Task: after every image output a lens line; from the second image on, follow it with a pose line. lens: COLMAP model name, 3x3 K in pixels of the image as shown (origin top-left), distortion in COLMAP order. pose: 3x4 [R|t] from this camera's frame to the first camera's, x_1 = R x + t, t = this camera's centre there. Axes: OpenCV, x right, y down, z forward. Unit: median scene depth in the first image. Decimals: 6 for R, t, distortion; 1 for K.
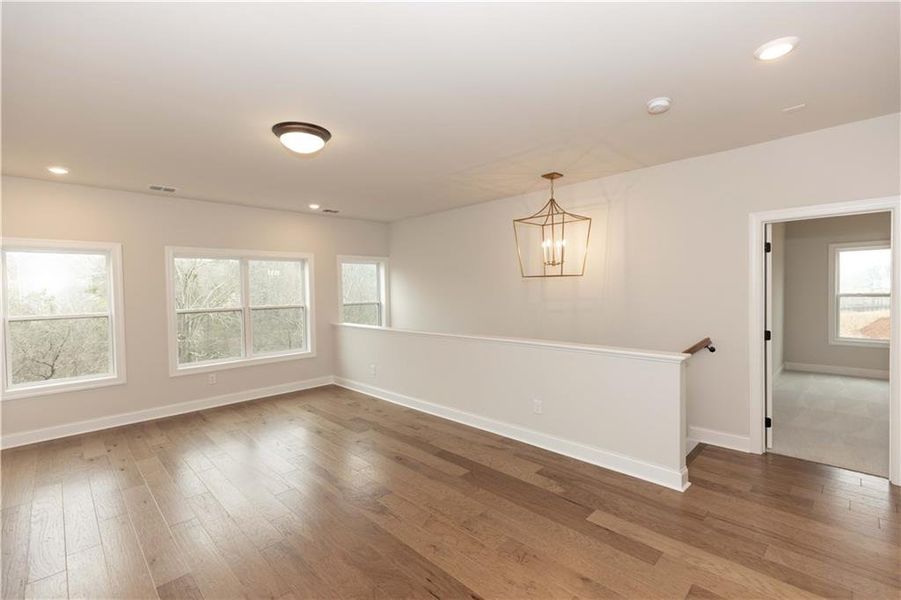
lens RADIAL K [[400.5, 0, 447.0], [0, 400.5, 299.1], [0, 0, 1]] dist [0.004260, -0.000865]
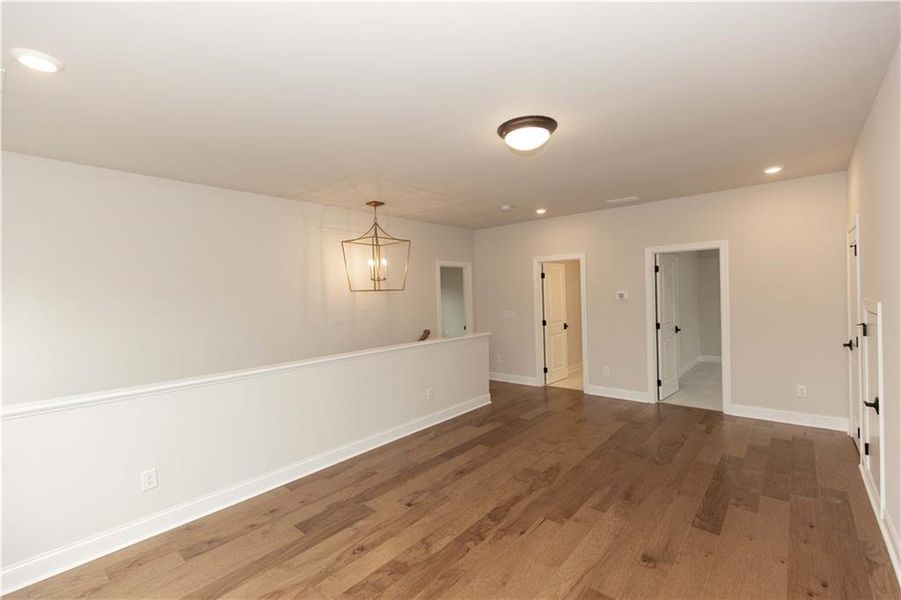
lens RADIAL K [[400.5, 0, 447.0], [0, 400.5, 299.1], [0, 0, 1]] dist [0.004260, -0.000865]
pose [[-0.074361, 0.014630, 0.997124, -0.968296], [0.063346, 0.997942, -0.009918, -0.008637], [-0.995217, 0.062426, -0.075135, 0.967998]]
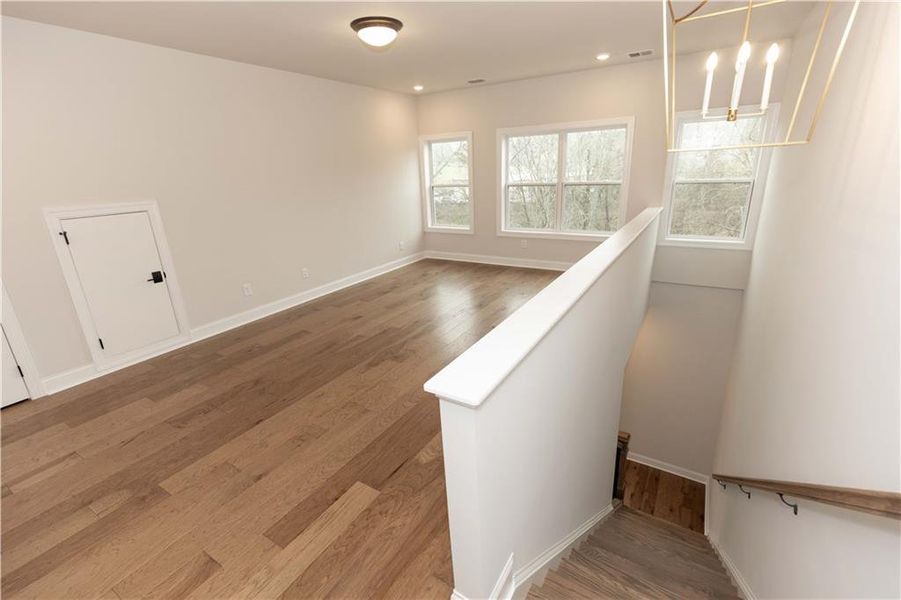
lens RADIAL K [[399.0, 0, 450.5], [0, 399.0, 300.0], [0, 0, 1]] dist [-0.021495, -0.000133]
pose [[0.244569, 0.311122, -0.918362, 0.660475], [0.006242, 0.946600, 0.322351, -0.035773], [0.969612, -0.084569, 0.229567, 0.668974]]
